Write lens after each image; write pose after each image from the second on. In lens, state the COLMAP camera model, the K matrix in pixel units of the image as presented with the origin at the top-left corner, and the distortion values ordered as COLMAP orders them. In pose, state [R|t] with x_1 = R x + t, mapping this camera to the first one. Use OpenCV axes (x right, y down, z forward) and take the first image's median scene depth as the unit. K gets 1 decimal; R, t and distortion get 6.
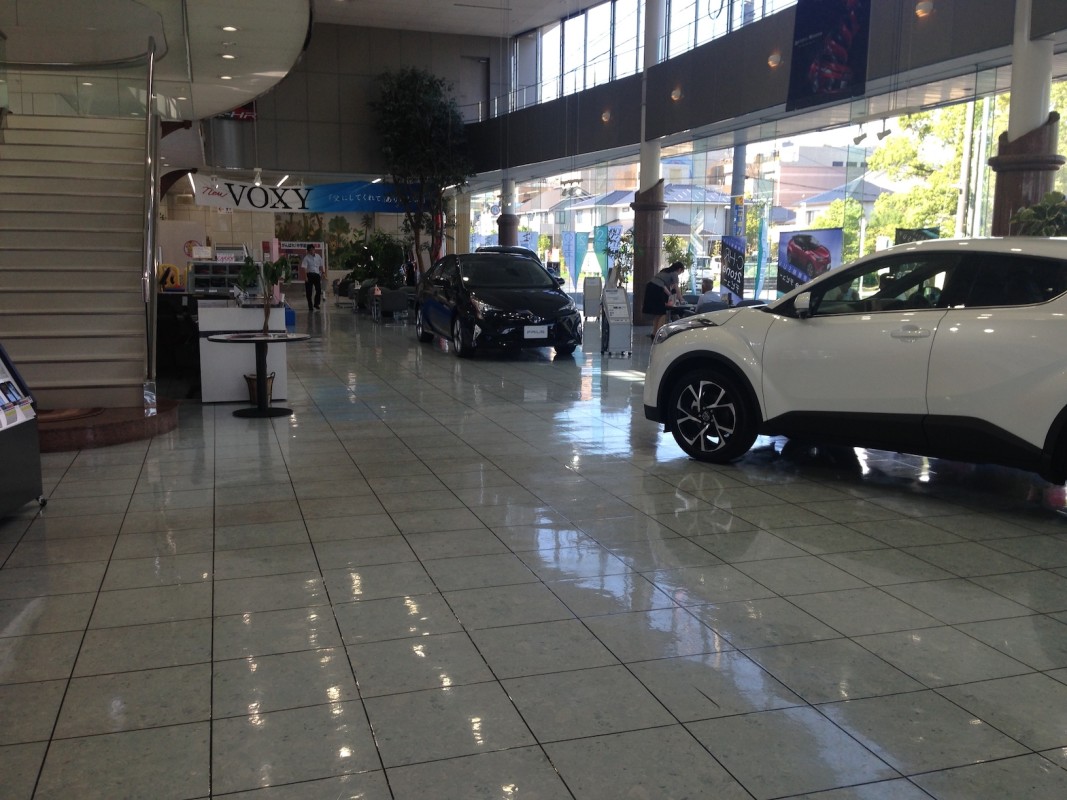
lens RADIAL K [[990.5, 0, 530.0], [0, 990.5, 404.3], [0, 0, 1]] dist [0.066345, 0.000000]
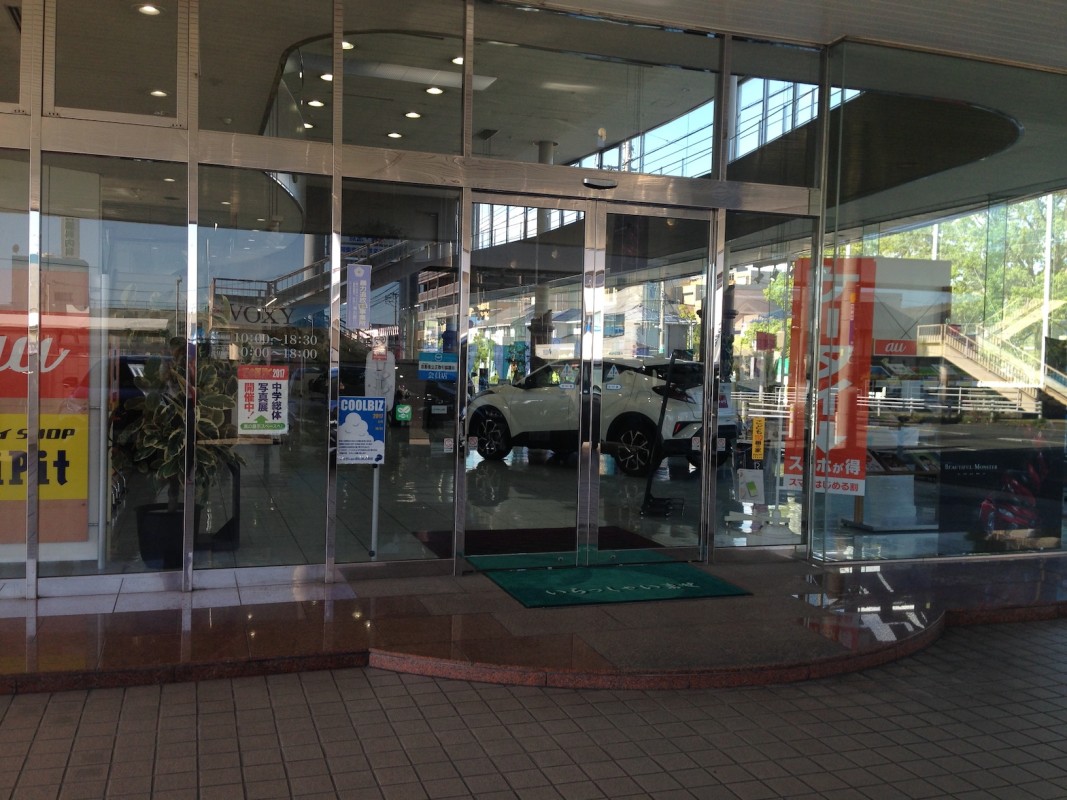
lens RADIAL K [[990.5, 0, 537.9], [0, 990.5, 397.3], [0, 0, 1]] dist [0.066345, 0.000000]
pose [[0.999392, 0.016542, 0.030686, 0.065633], [-0.012809, 0.992920, -0.118091, 0.051563], [-0.032423, 0.117626, 0.992529, -0.314295]]
